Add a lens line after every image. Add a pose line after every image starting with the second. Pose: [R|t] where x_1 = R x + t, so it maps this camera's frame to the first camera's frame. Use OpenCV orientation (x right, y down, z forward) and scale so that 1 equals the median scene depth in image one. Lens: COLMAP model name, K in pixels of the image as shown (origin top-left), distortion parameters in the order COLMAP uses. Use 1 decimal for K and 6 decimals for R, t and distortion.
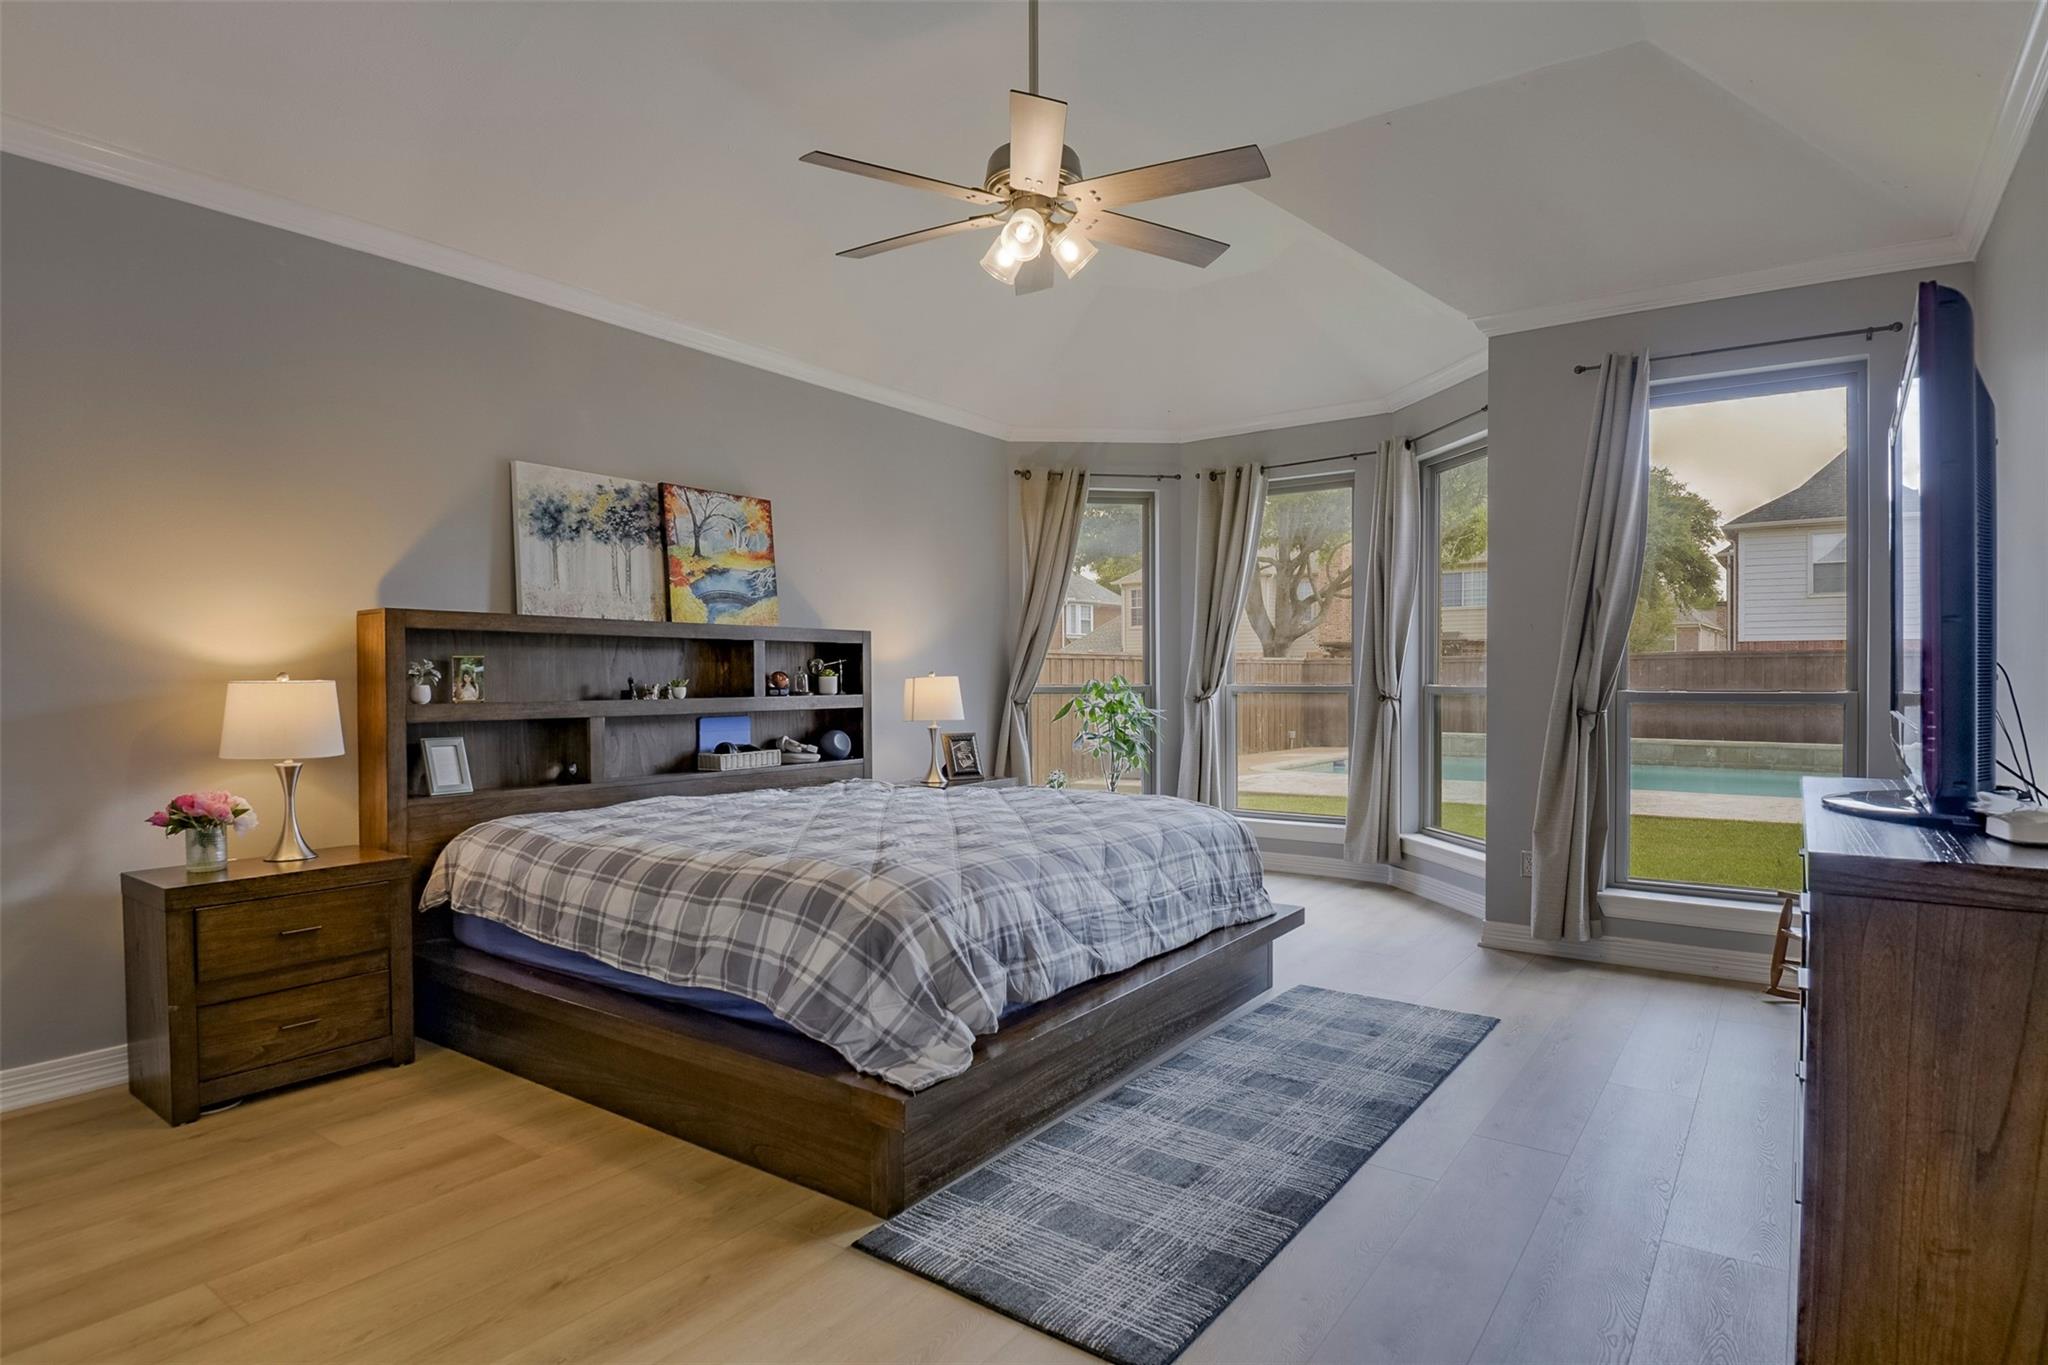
lens RADIAL K [[1070.7, 0, 1026.4], [0, 1070.7, 683.7], [0, 0, 1]] dist [-0.038732, -0.000941]
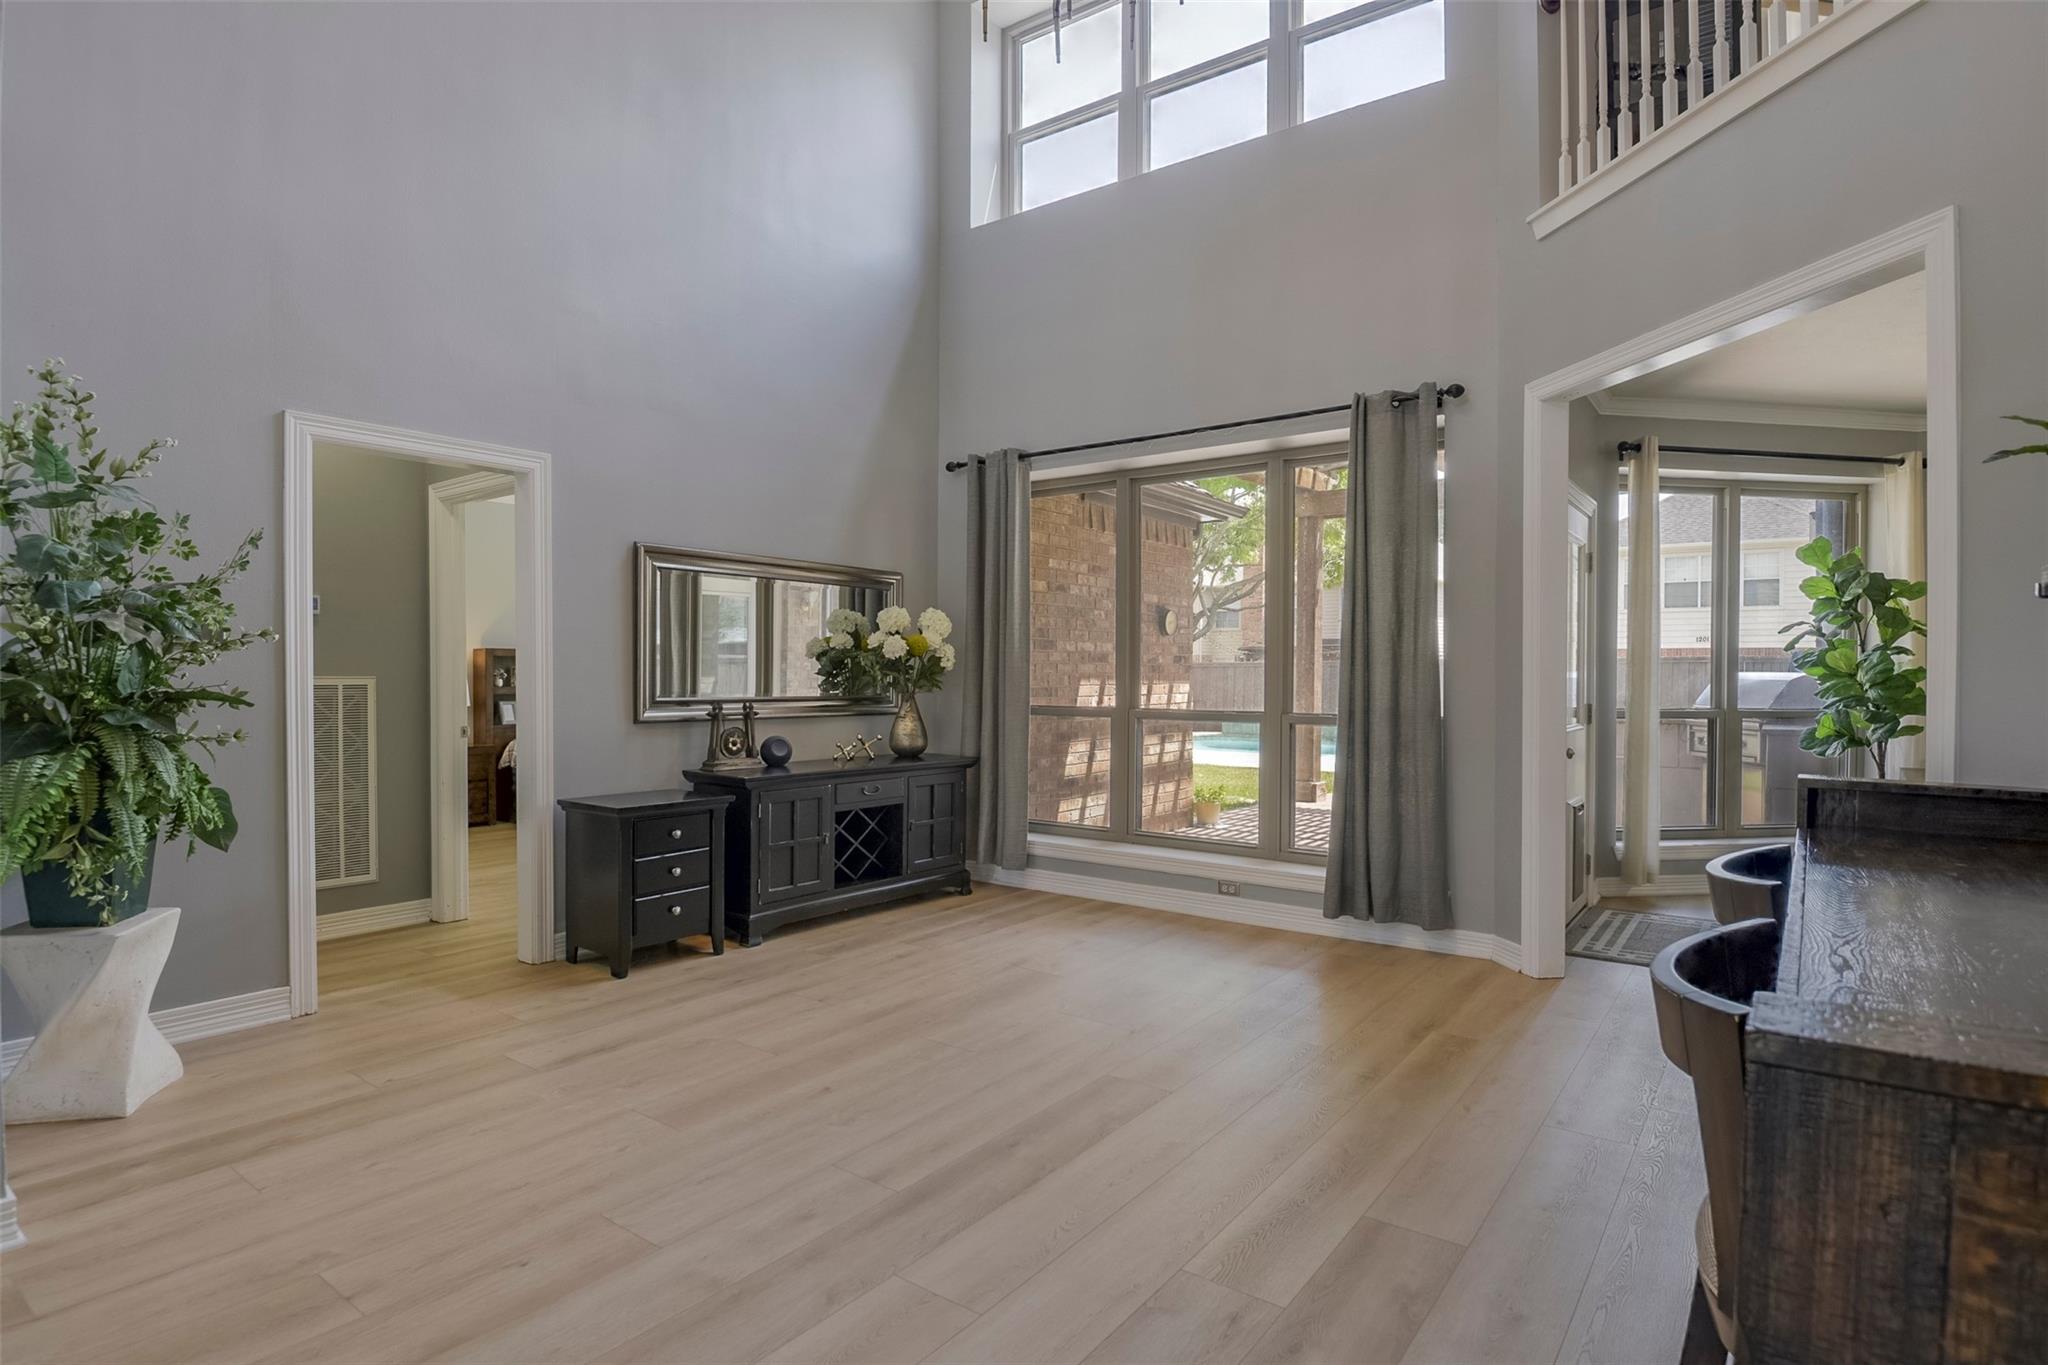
lens RADIAL K [[1070.7, 0, 1022.5], [0, 1070.7, 682.6], [0, 0, 1]] dist [-0.038732, -0.000941]
pose [[0.999914, 0.003087, -0.012748, 0.679830], [-0.003149, 0.999984, -0.004785, 0.017618], [0.012733, 0.004825, 0.999907, -1.457709]]
